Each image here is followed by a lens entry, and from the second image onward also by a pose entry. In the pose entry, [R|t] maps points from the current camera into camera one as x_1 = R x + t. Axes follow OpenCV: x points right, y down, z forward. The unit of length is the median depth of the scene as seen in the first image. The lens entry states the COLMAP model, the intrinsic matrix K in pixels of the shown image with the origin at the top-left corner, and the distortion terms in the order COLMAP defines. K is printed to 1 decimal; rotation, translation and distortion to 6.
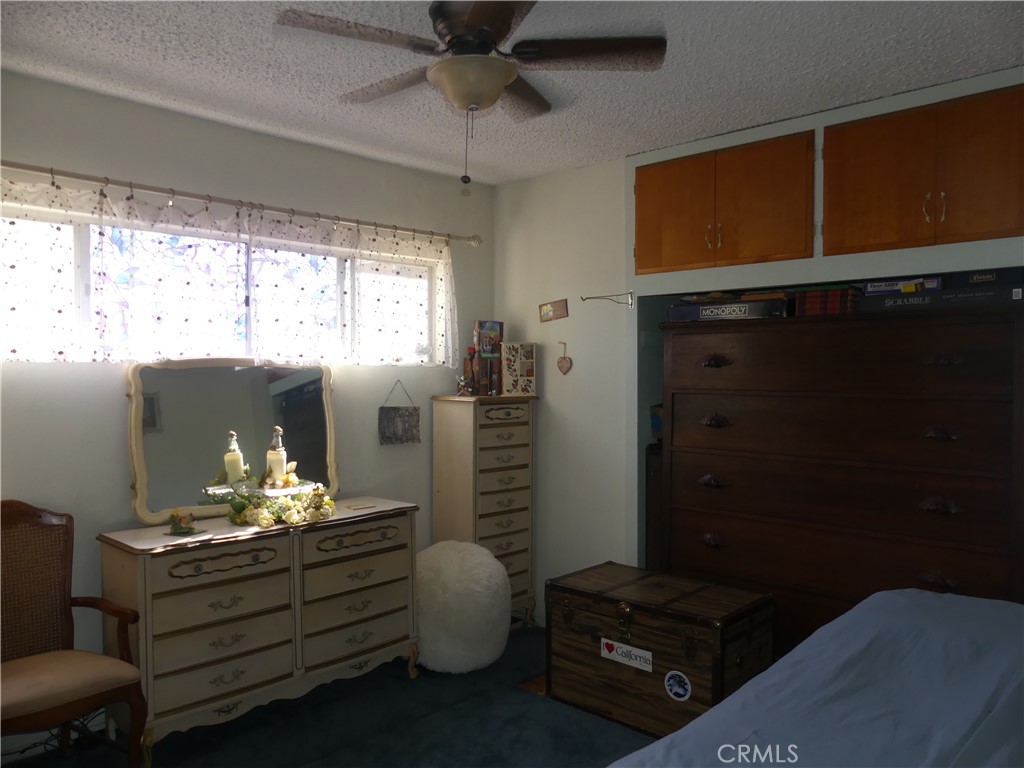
lens RADIAL K [[777.4, 0, 519.8], [0, 777.4, 385.7], [0, 0, 1]] dist [-0.021561, 0.039923]
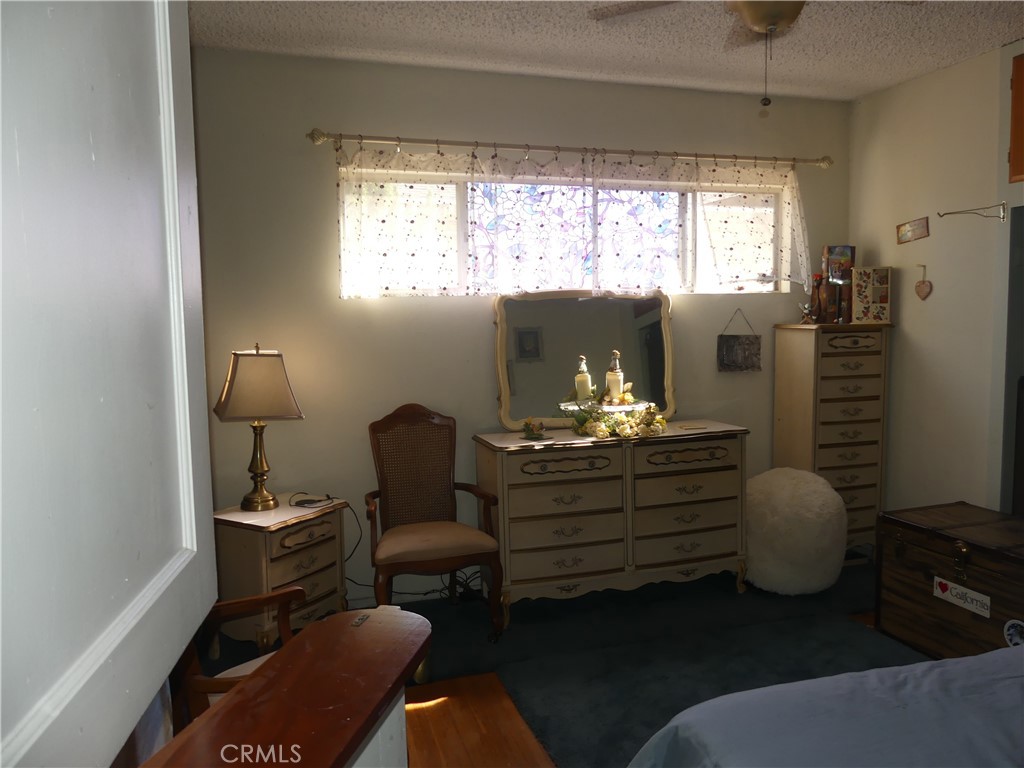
lens RADIAL K [[777.4, 0, 522.2], [0, 777.4, 377.6], [0, 0, 1]] dist [-0.021561, 0.039923]
pose [[0.883555, 0.022861, -0.467768, 0.090704], [0.009307, 0.997753, 0.066343, 0.015943], [0.468234, -0.062972, 0.881358, -0.045534]]
